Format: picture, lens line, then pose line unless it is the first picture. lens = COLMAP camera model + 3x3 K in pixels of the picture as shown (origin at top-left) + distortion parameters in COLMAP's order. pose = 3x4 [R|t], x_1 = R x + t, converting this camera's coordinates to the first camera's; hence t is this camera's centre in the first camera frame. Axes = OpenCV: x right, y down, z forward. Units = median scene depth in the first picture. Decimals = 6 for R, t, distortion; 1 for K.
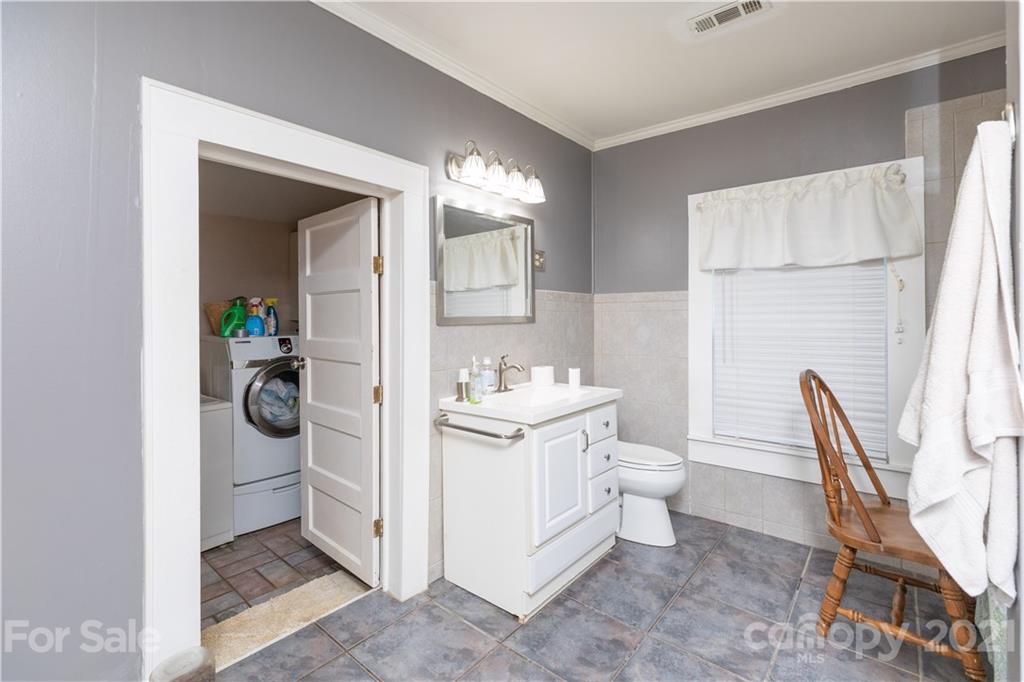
lens RADIAL K [[466.3, 0, 512.5], [0, 466.3, 325.1], [0, 0, 1]] dist [-0.000746, -0.000484]
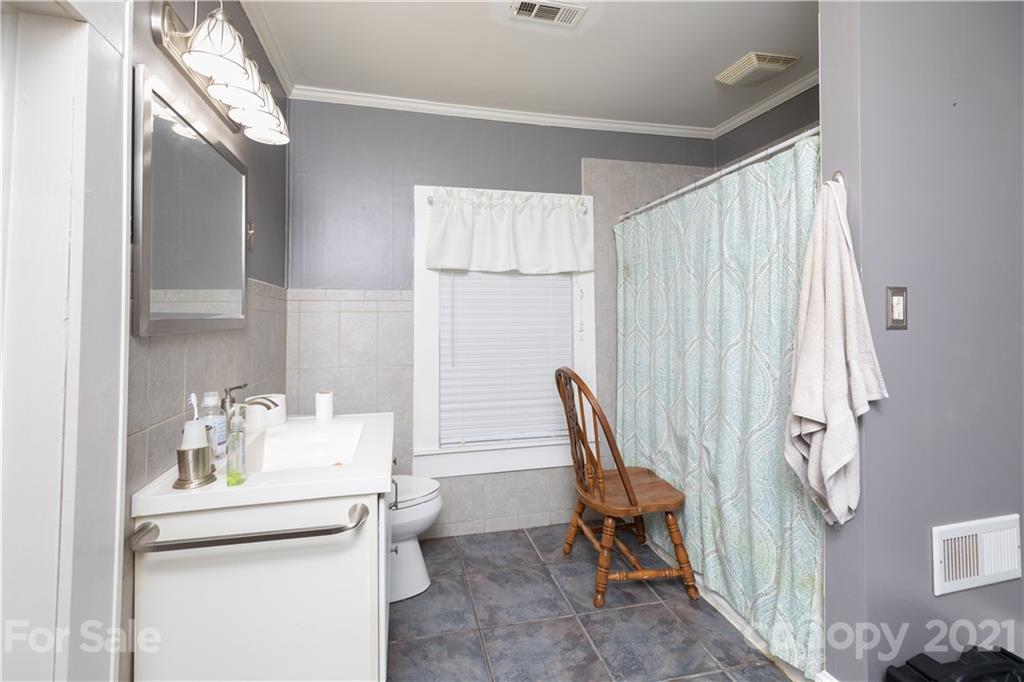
lens RADIAL K [[464.9, 0, 511.4], [0, 464.9, 309.0], [0, 0, 1]] dist [-0.000190, -0.000124]
pose [[0.599446, 0.016162, 0.800252, -0.278261], [0.015025, 0.999393, -0.031438, -0.007036], [-0.800274, 0.030869, 0.598839, 0.379334]]
